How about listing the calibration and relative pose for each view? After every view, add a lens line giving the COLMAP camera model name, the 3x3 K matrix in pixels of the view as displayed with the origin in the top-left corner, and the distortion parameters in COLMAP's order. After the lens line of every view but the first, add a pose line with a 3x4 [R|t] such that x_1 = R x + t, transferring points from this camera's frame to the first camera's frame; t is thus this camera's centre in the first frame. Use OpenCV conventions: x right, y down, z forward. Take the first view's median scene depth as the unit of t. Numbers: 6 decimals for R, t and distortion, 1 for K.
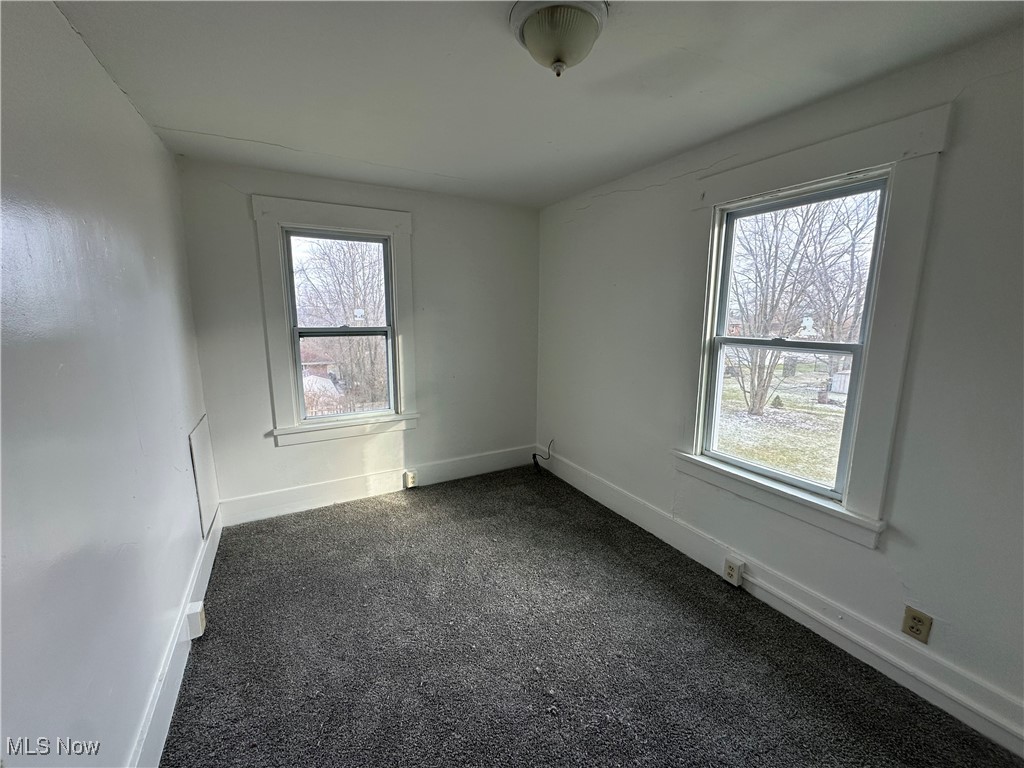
lens RADIAL K [[408.1, 0, 513.9], [0, 408.1, 381.0], [0, 0, 1]] dist [-0.001729, 0.000604]
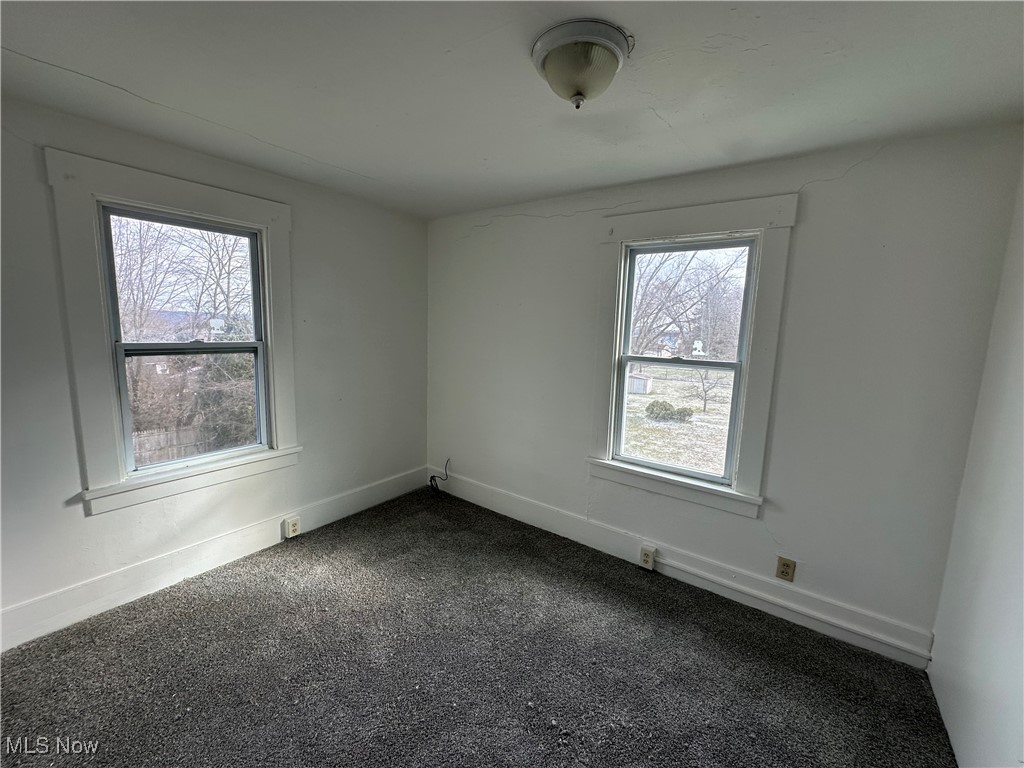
lens RADIAL K [[408.1, 0, 515.7], [0, 408.1, 381.7], [0, 0, 1]] dist [-0.001729, 0.000604]
pose [[0.907575, -0.033678, 0.418537, -0.254685], [0.042677, 0.999015, -0.012158, -0.032317], [-0.417715, 0.028896, 0.908119, 0.085206]]
